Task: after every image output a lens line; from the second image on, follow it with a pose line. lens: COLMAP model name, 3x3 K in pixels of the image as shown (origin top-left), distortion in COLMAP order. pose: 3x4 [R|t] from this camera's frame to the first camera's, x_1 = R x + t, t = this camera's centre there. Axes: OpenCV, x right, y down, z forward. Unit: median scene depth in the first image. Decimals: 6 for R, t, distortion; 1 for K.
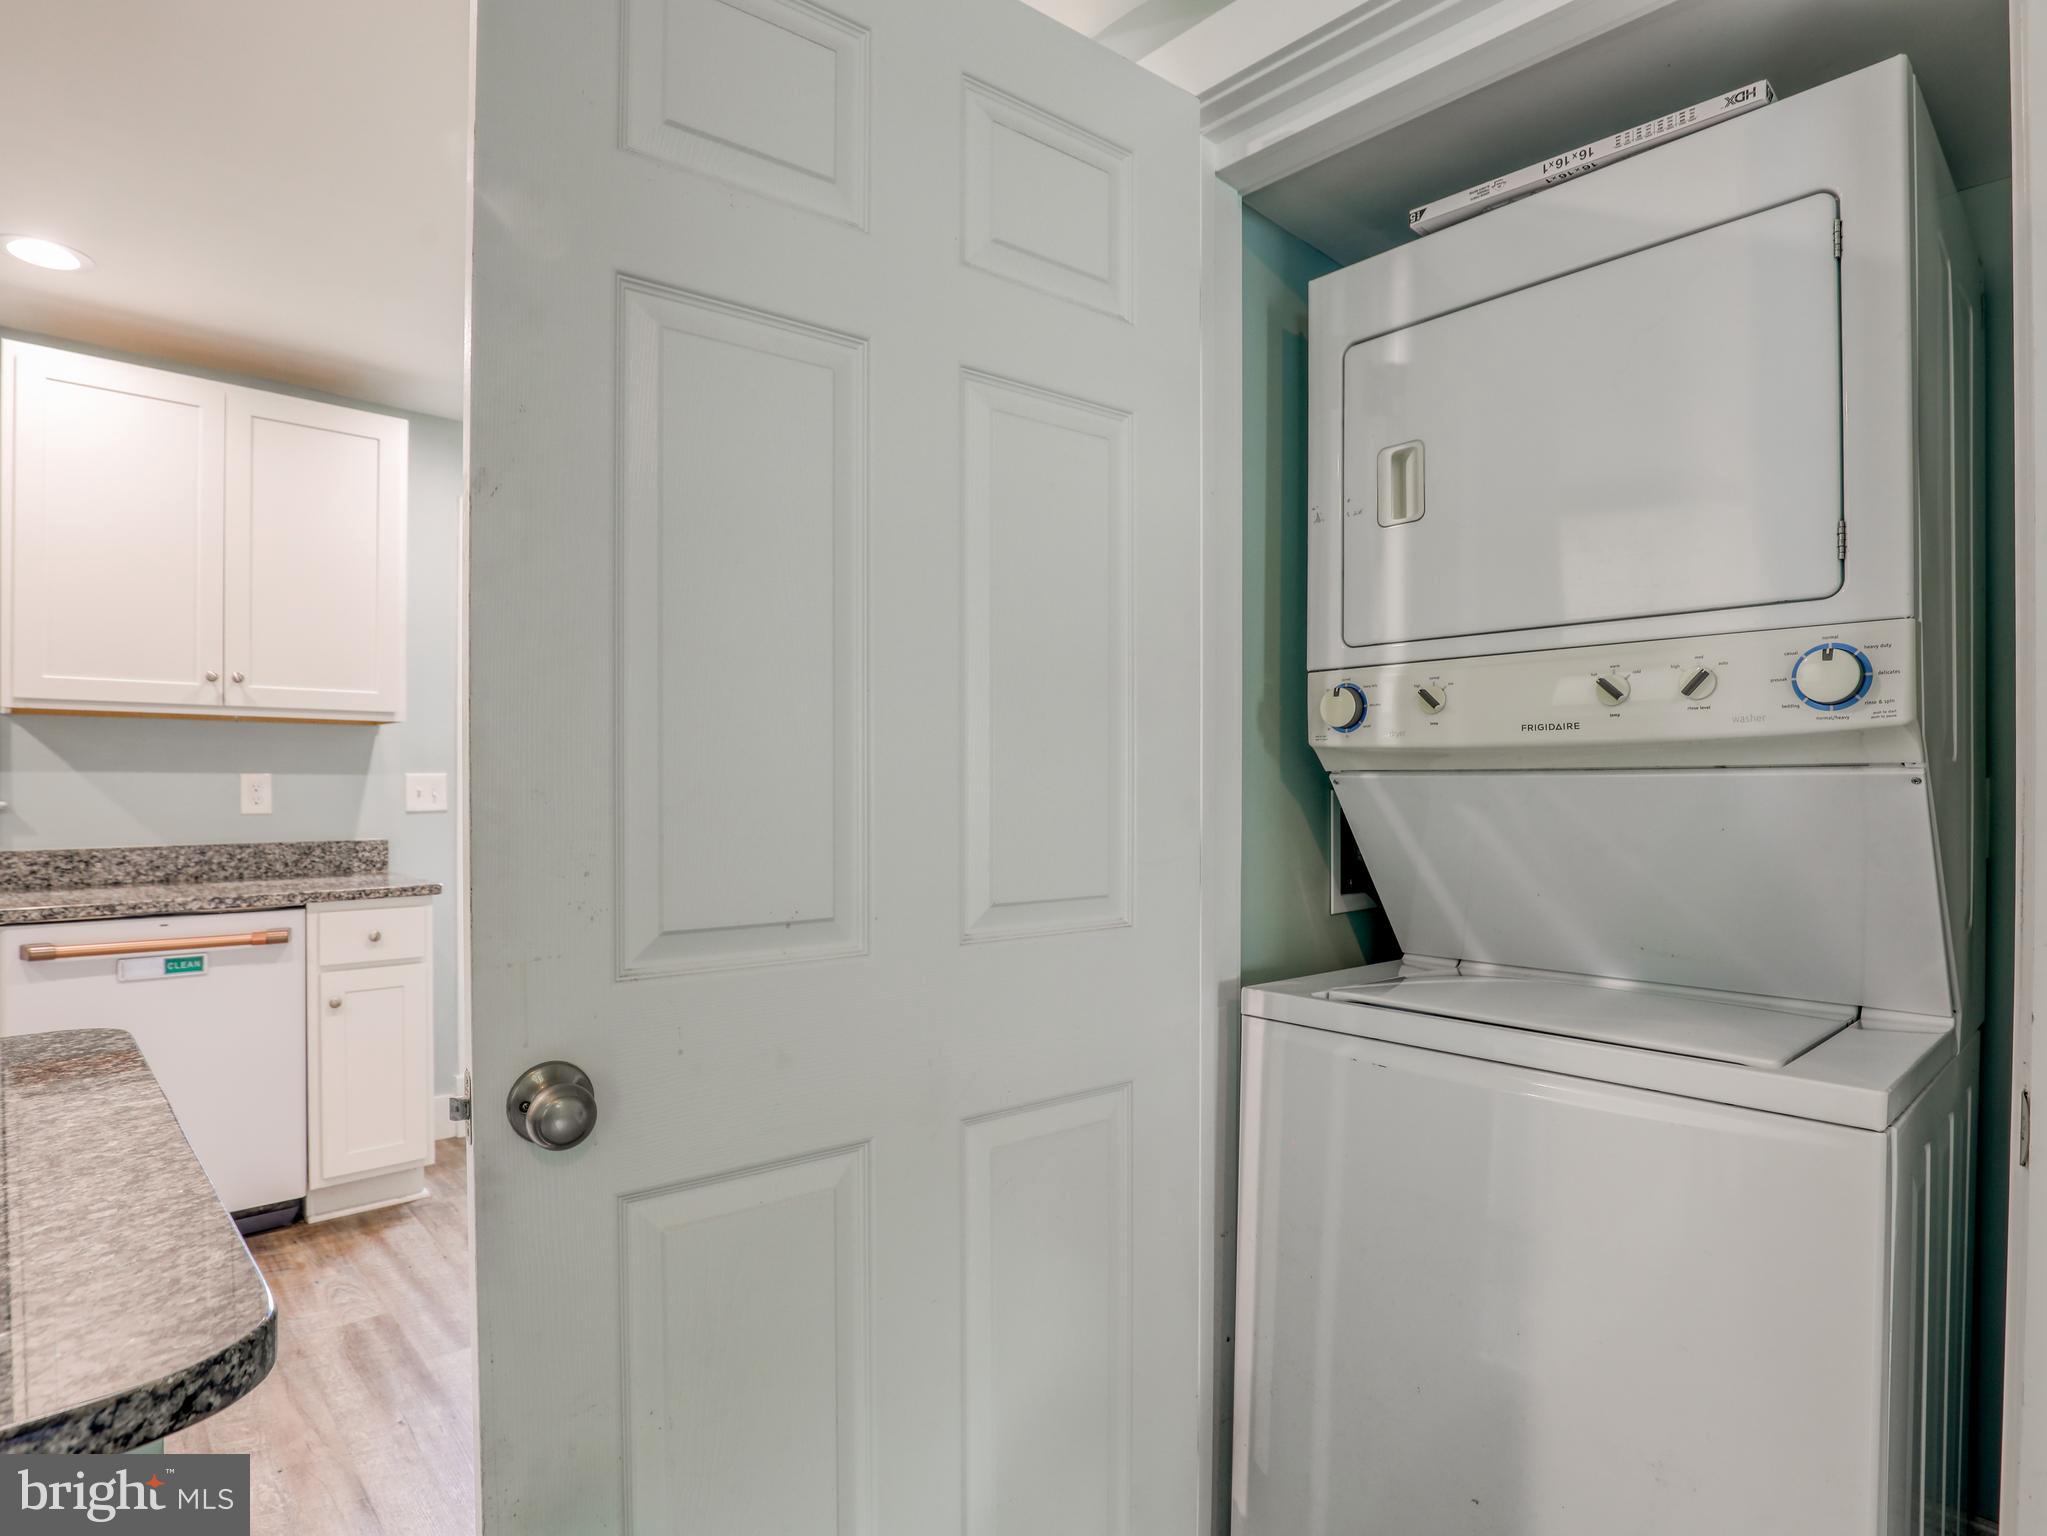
lens RADIAL K [[1052.2, 0, 1026.1], [0, 1052.2, 788.6], [0, 0, 1]] dist [-0.037716, 0.004990]
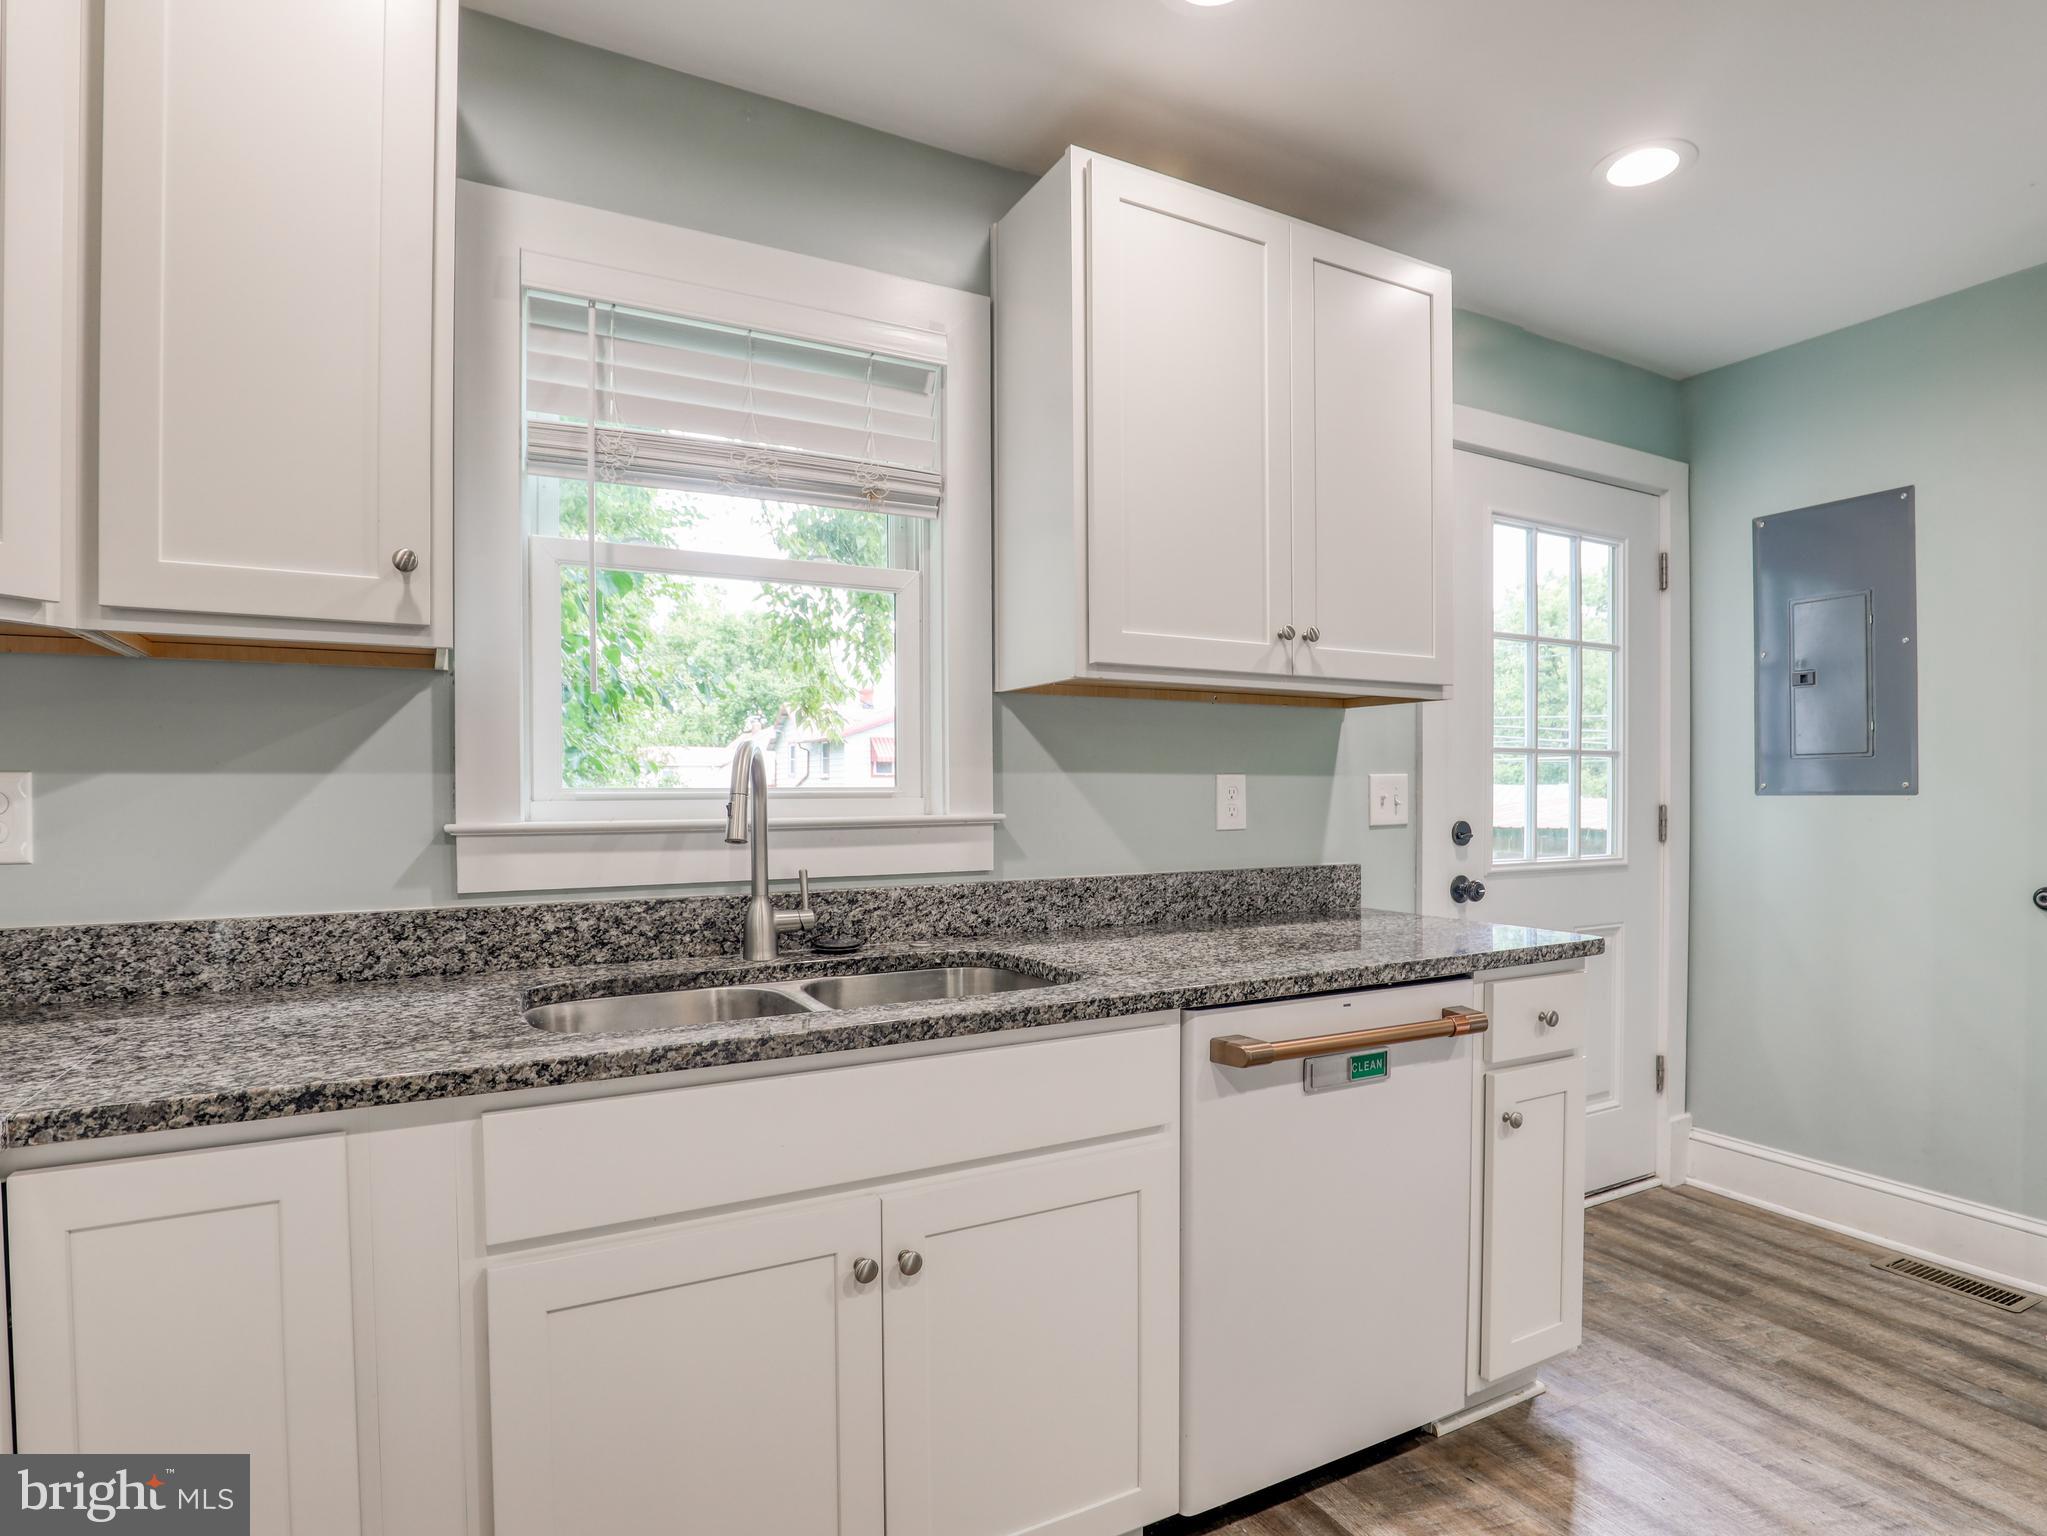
lens RADIAL K [[1052.2, 0, 1083.0], [0, 1052.2, 809.4], [0, 0, 1]] dist [-0.037716, 0.004990]
pose [[0.967111, -0.001000, -0.254354, -0.740562], [0.003824, 0.999936, 0.010609, 0.001950], [0.254327, -0.011232, 0.967053, 0.282435]]
